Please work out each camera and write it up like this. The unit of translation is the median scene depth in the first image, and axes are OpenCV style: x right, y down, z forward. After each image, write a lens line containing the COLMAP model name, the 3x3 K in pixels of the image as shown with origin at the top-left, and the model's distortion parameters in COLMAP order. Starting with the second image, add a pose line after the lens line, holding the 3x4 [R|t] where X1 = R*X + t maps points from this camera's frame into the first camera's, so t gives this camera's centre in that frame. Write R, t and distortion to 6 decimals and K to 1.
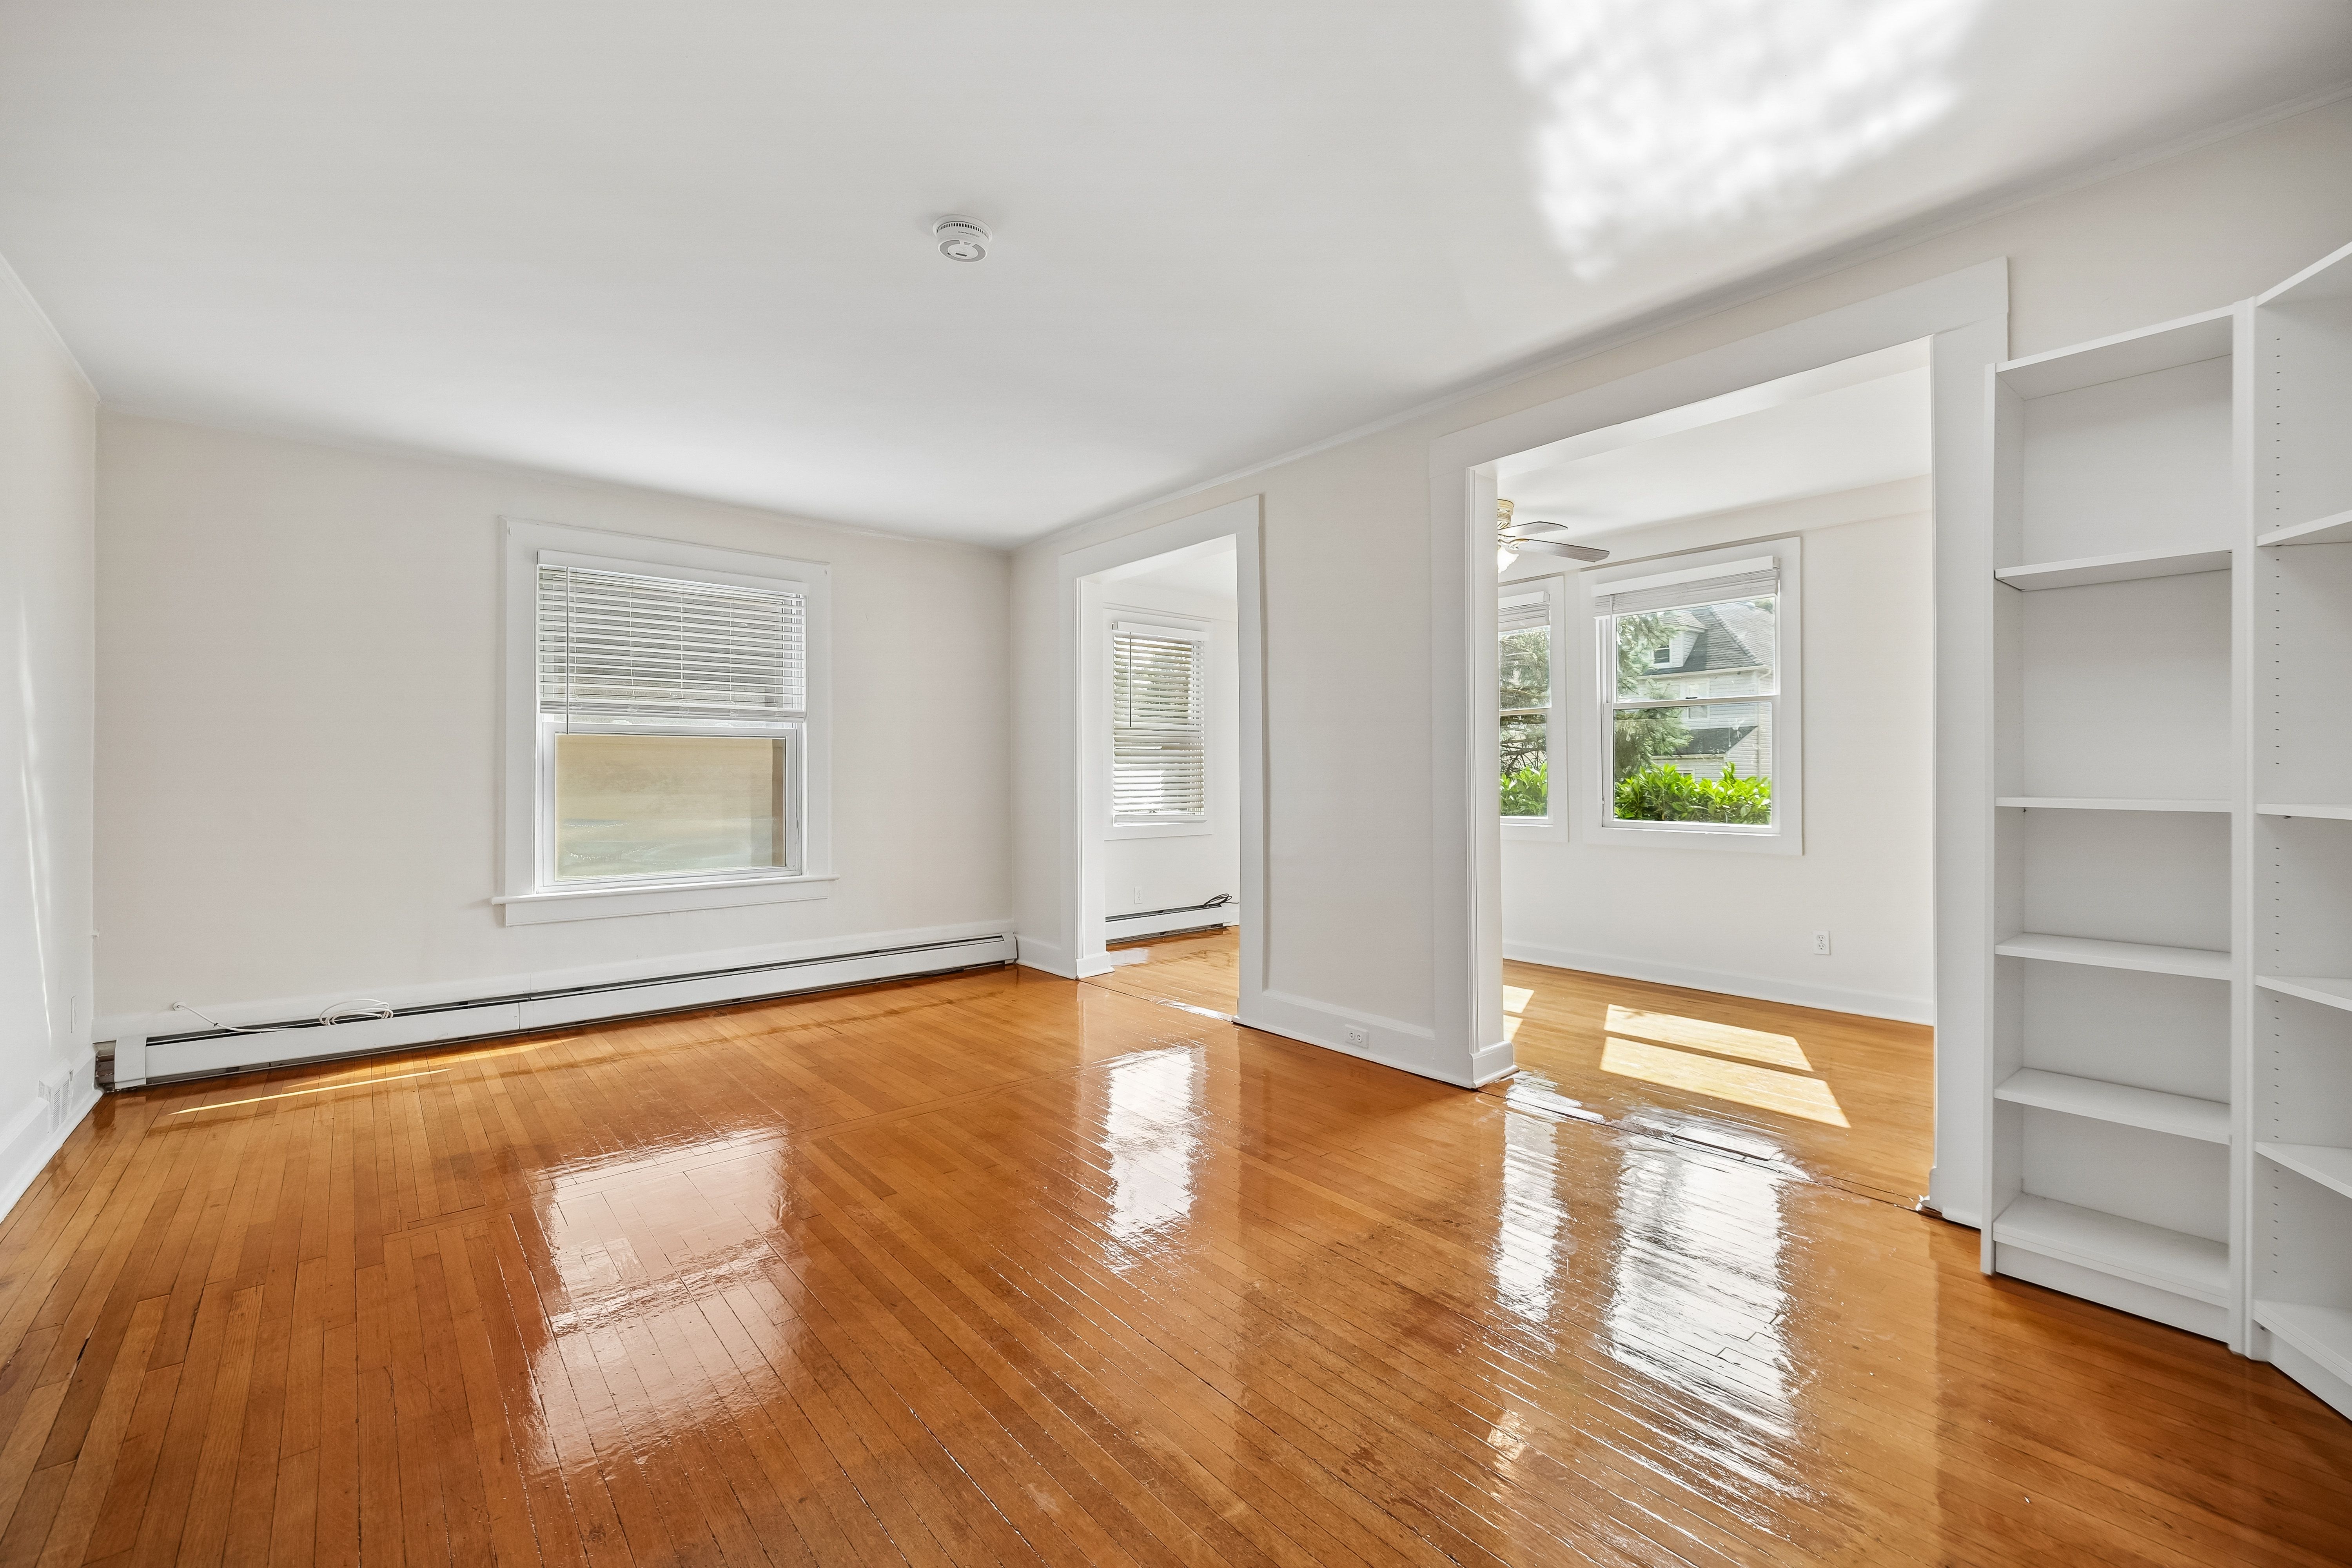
lens RADIAL K [[980.1, 0, 1163.4], [0, 980.1, 777.0], [0, 0, 1]] dist [0.000588, -0.002480]
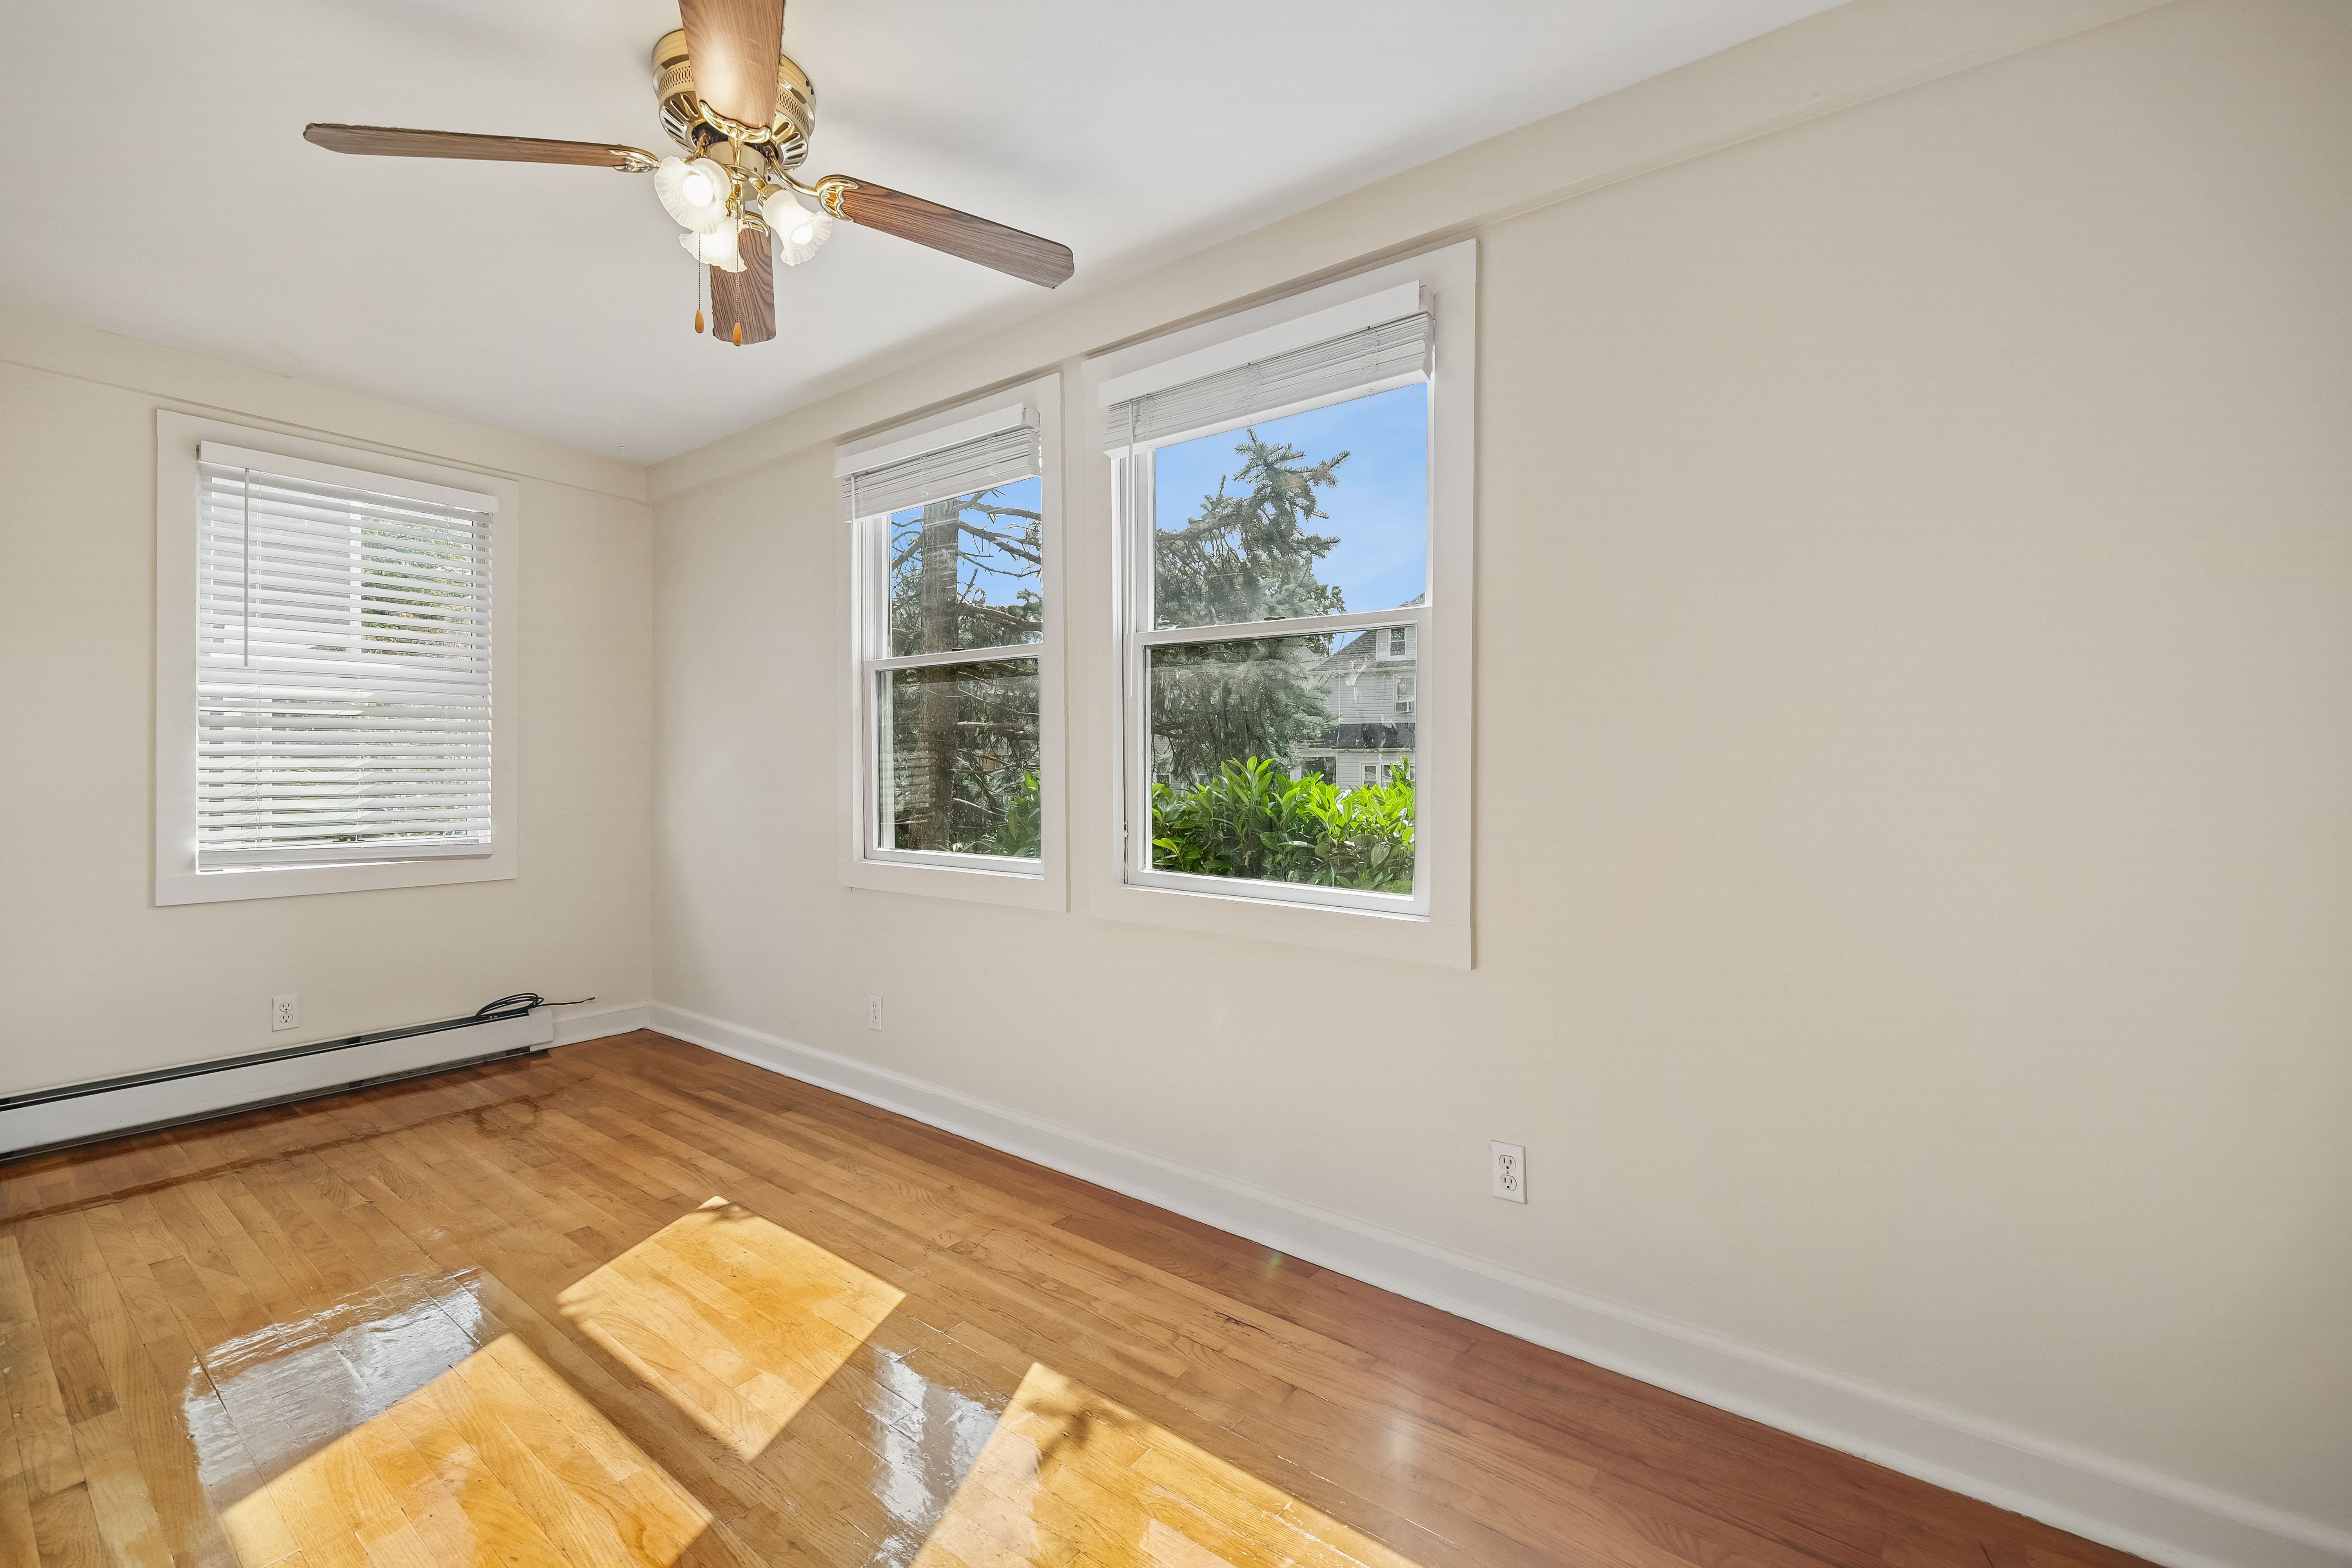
lens RADIAL K [[980.1, 0, 1179.8], [0, 980.1, 768.2], [0, 0, 1]] dist [0.000588, -0.002480]
pose [[0.972537, 0.009528, 0.232553, 0.433455], [-0.010034, 0.999949, 0.000993, -0.009339], [-0.232532, -0.003299, 0.972583, 0.621286]]
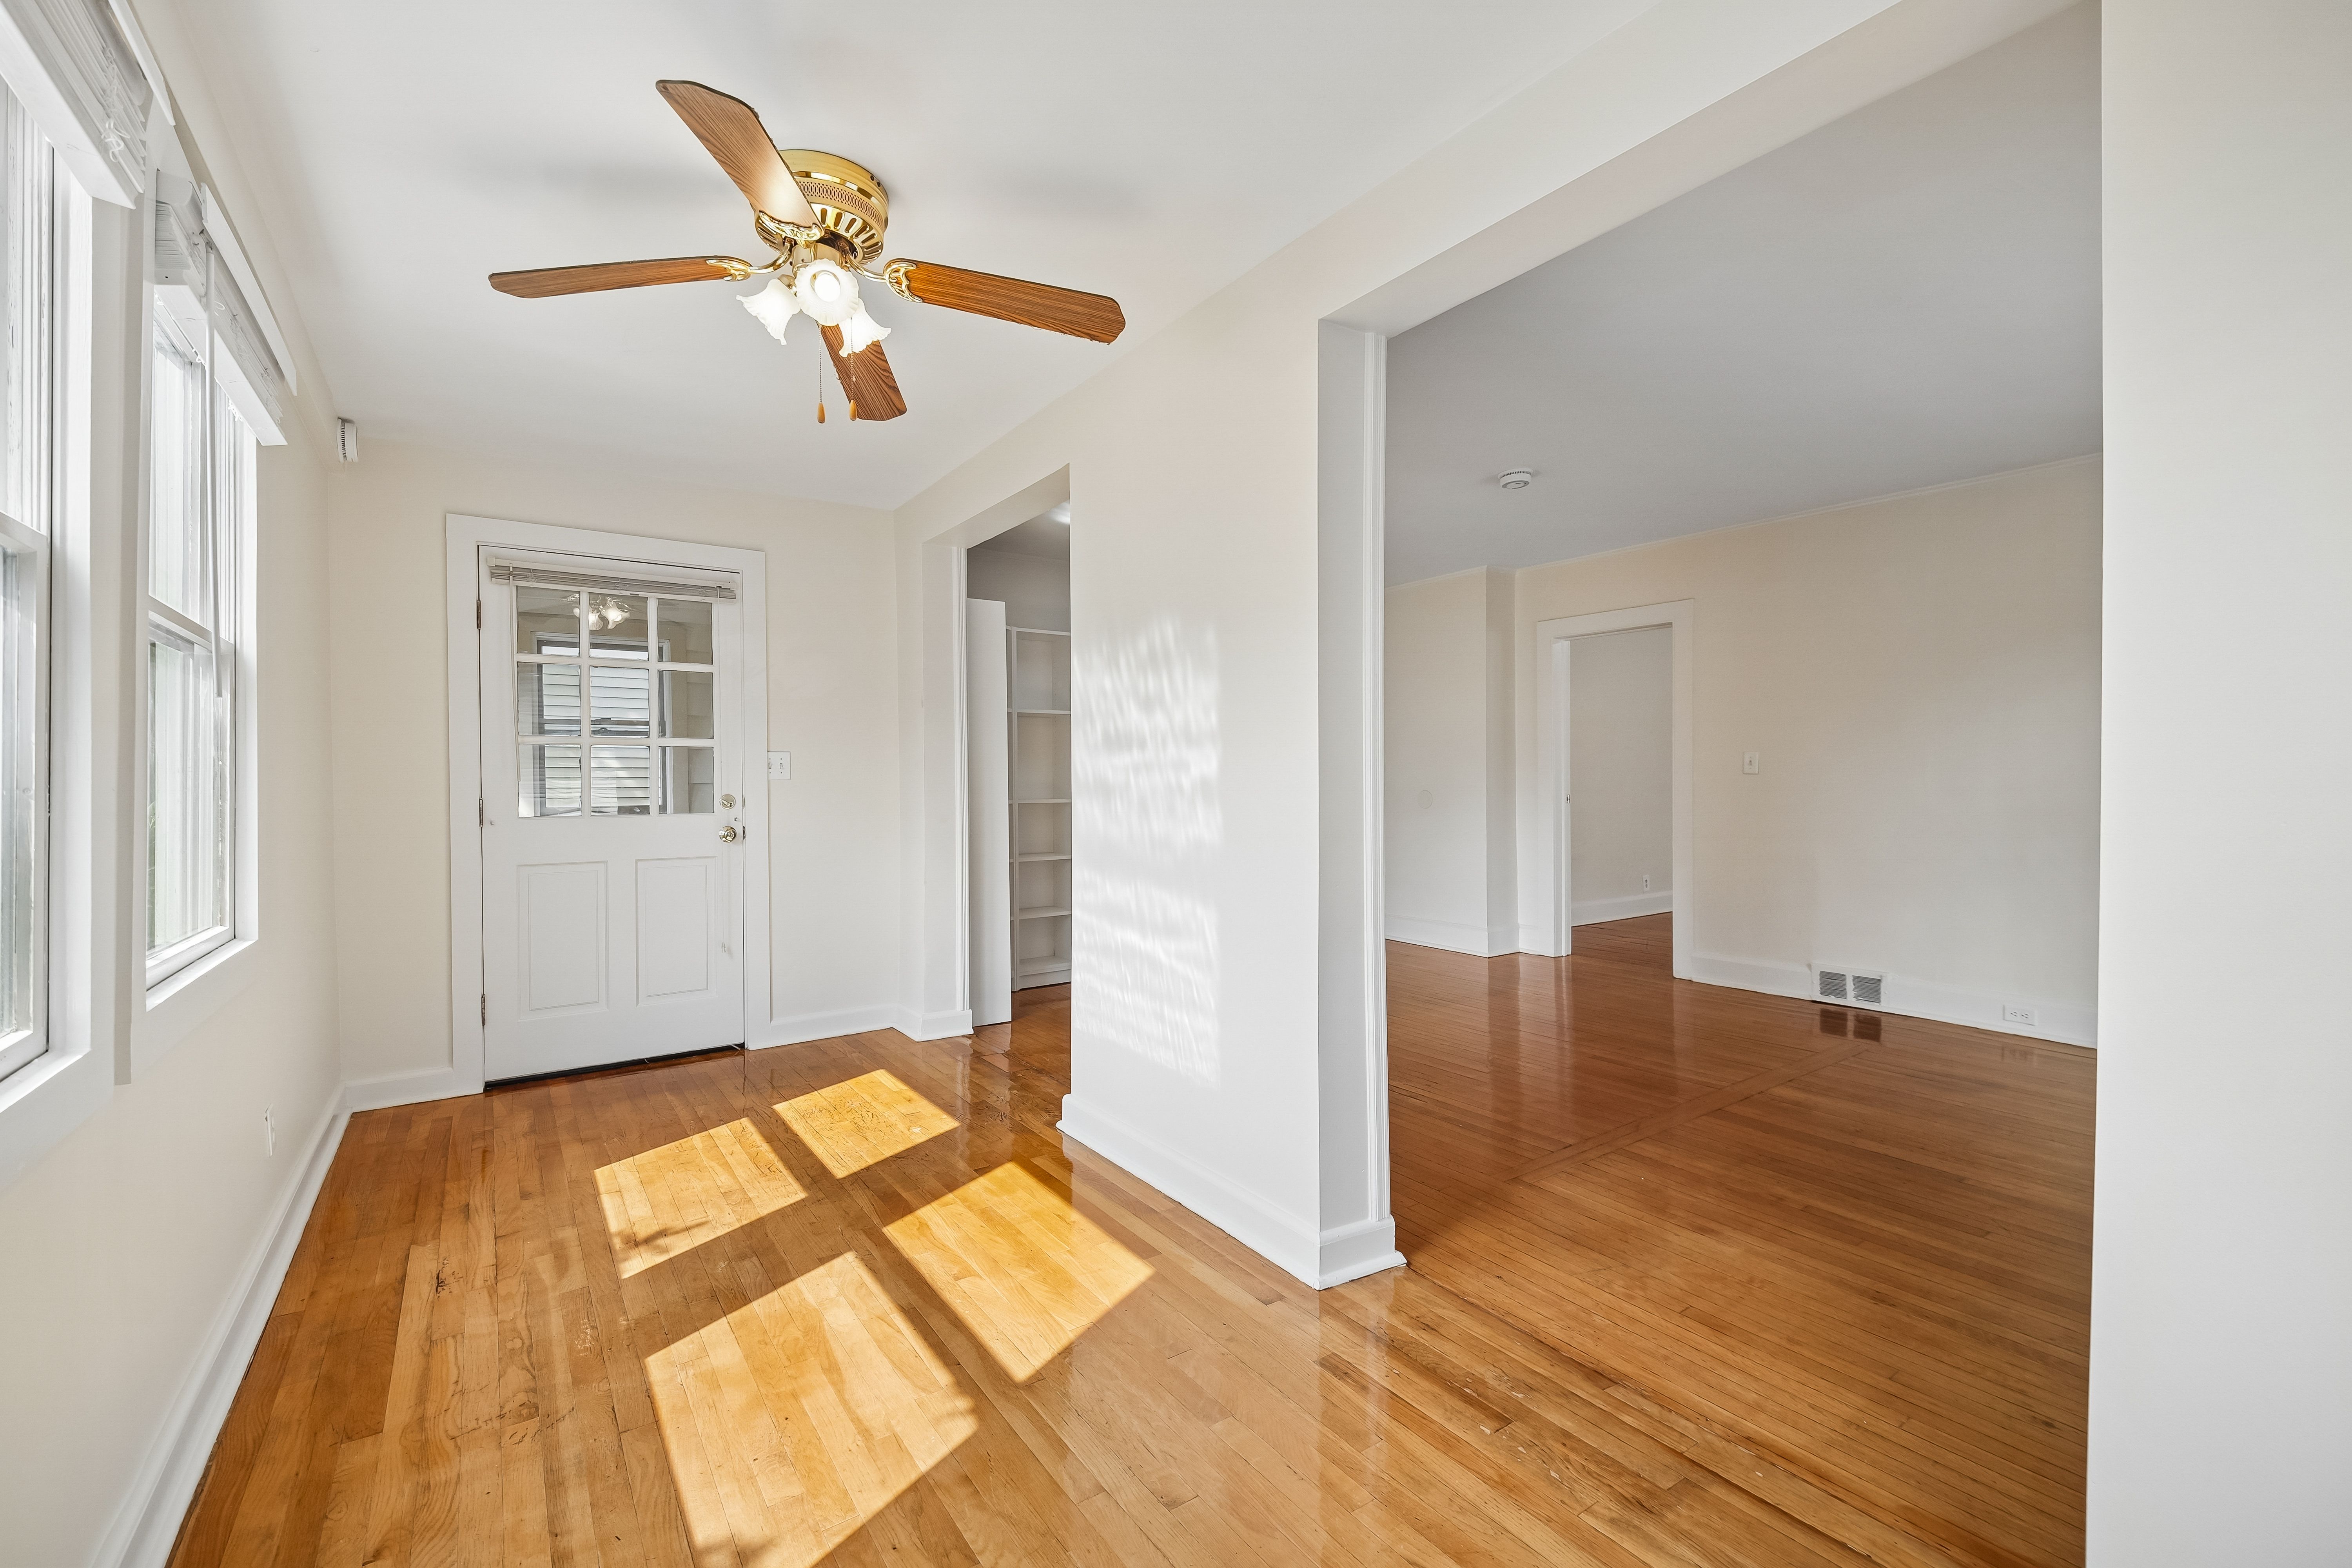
lens RADIAL K [[980.1, 0, 1191.1], [0, 980.1, 787.6], [0, 0, 1]] dist [0.000588, -0.002480]
pose [[-0.997803, 0.009690, 0.065539, 0.157003], [0.010591, 0.999854, 0.013424, -0.015127], [-0.065400, 0.014089, -0.997760, 1.479770]]
